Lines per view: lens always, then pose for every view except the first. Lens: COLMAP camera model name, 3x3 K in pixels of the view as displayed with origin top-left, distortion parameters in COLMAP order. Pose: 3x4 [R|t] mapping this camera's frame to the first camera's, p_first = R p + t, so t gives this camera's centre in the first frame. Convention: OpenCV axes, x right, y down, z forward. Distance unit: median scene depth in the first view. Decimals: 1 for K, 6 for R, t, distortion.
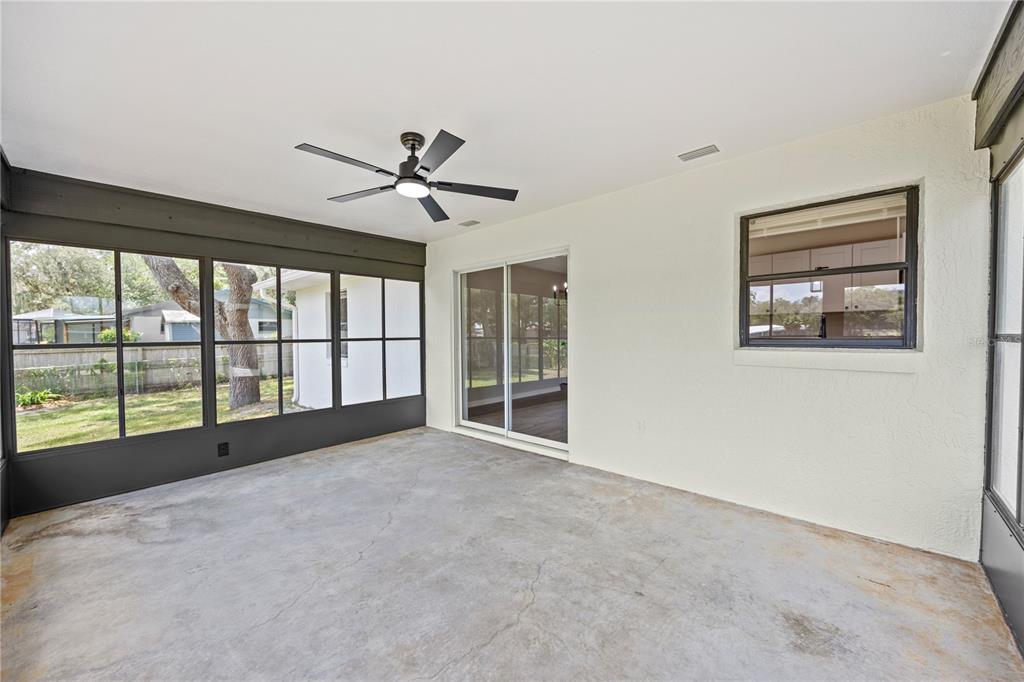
lens RADIAL K [[406.9, 0, 508.6], [0, 406.9, 344.9], [0, 0, 1]] dist [0.000400, -0.000551]
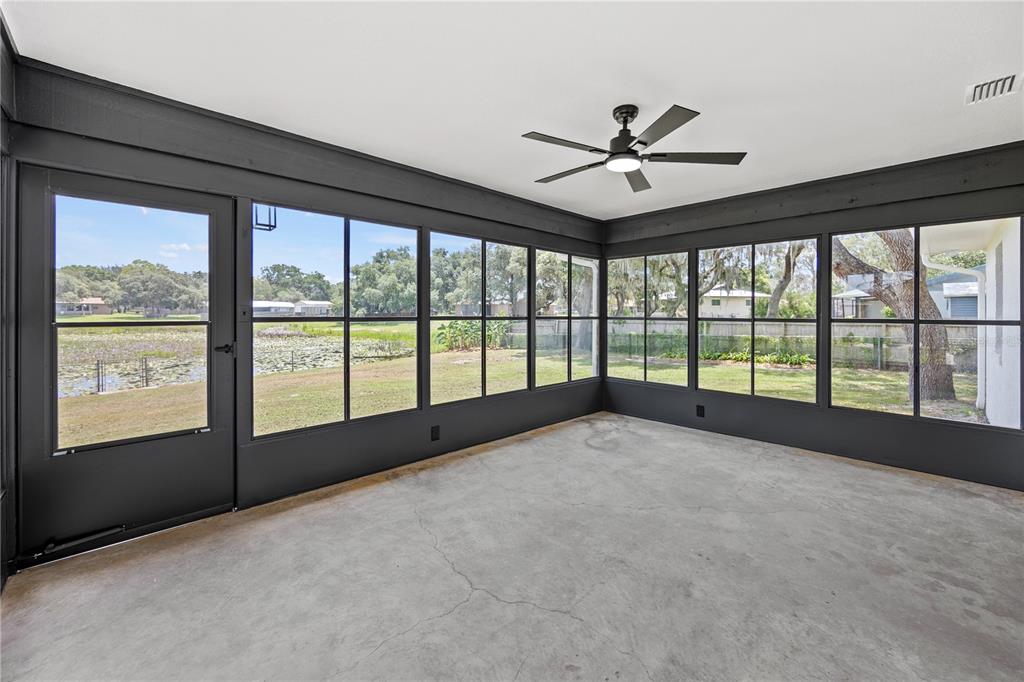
lens RADIAL K [[406.9, 0, 508.0], [0, 406.9, 311.3], [0, 0, 1]] dist [0.000400, -0.000551]
pose [[-0.074926, 0.006788, -0.997166, 0.569419], [-0.027940, 0.999570, 0.008903, -0.026131], [0.996798, 0.028528, -0.074704, 0.614139]]
